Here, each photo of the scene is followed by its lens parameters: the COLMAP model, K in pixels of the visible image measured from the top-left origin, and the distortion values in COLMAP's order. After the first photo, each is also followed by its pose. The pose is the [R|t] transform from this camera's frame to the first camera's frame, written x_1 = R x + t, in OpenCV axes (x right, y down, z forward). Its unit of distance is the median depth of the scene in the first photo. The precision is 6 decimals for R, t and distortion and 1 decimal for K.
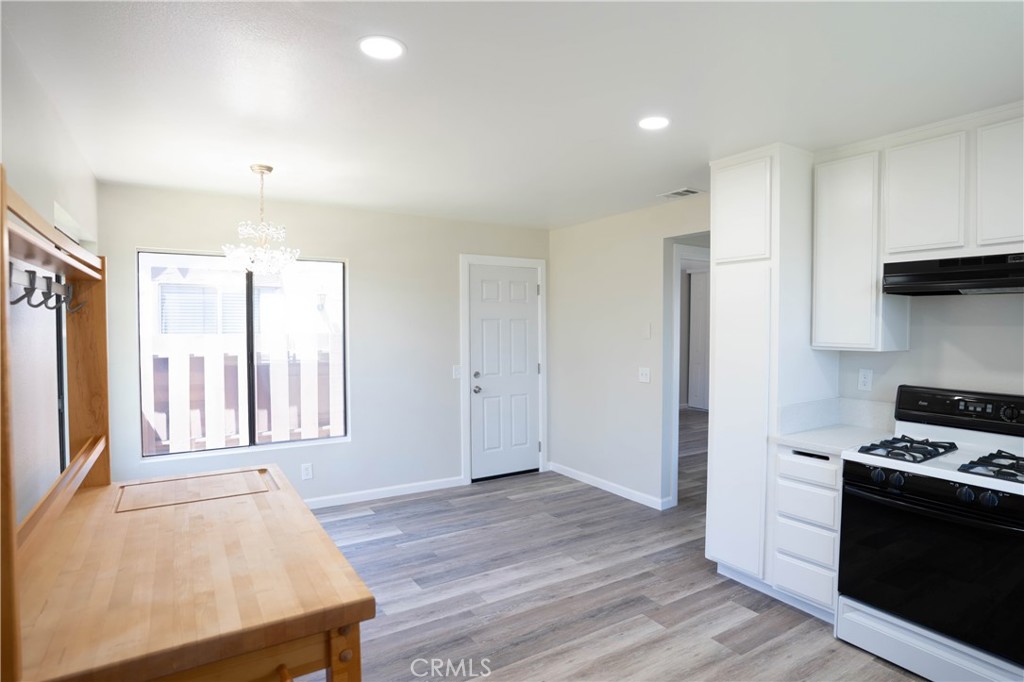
lens RADIAL K [[566.2, 0, 512.0], [0, 566.2, 341.0], [0, 0, 1]] dist [-0.082615, 0.038715]
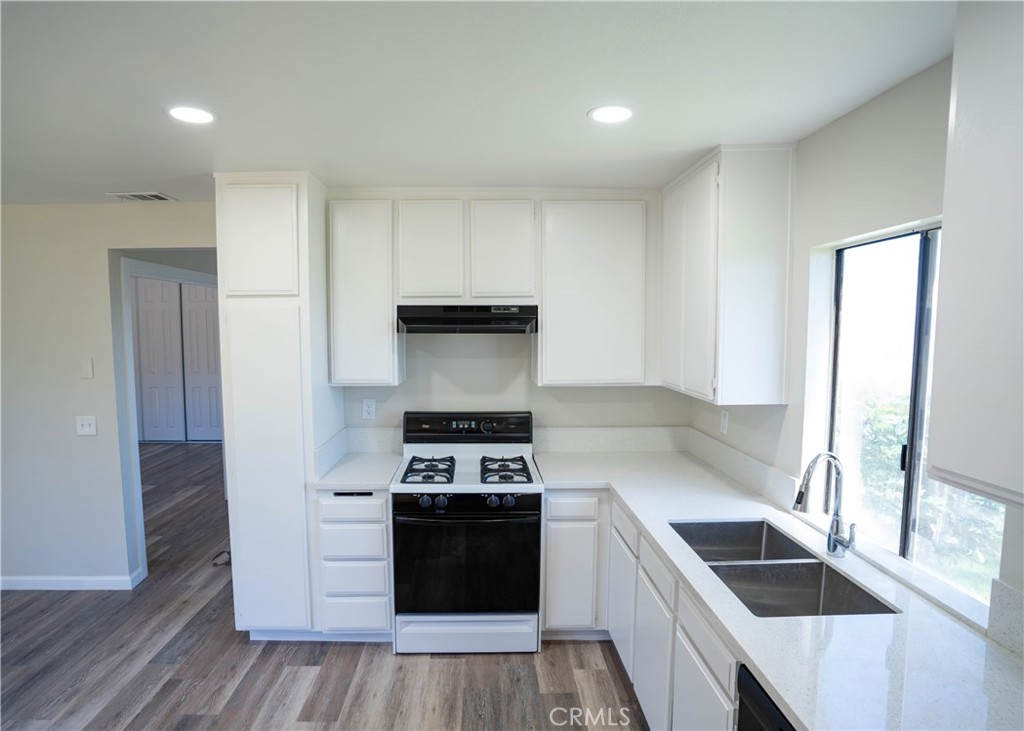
lens RADIAL K [[553.3, 0, 509.6], [0, 553.3, 376.4], [0, 0, 1]] dist [-0.081933, 0.036710]
pose [[0.503336, -0.084775, 0.859922, -0.152633], [0.034194, 0.996350, 0.078210, -0.073384], [-0.863414, -0.009961, 0.504398, 0.237562]]
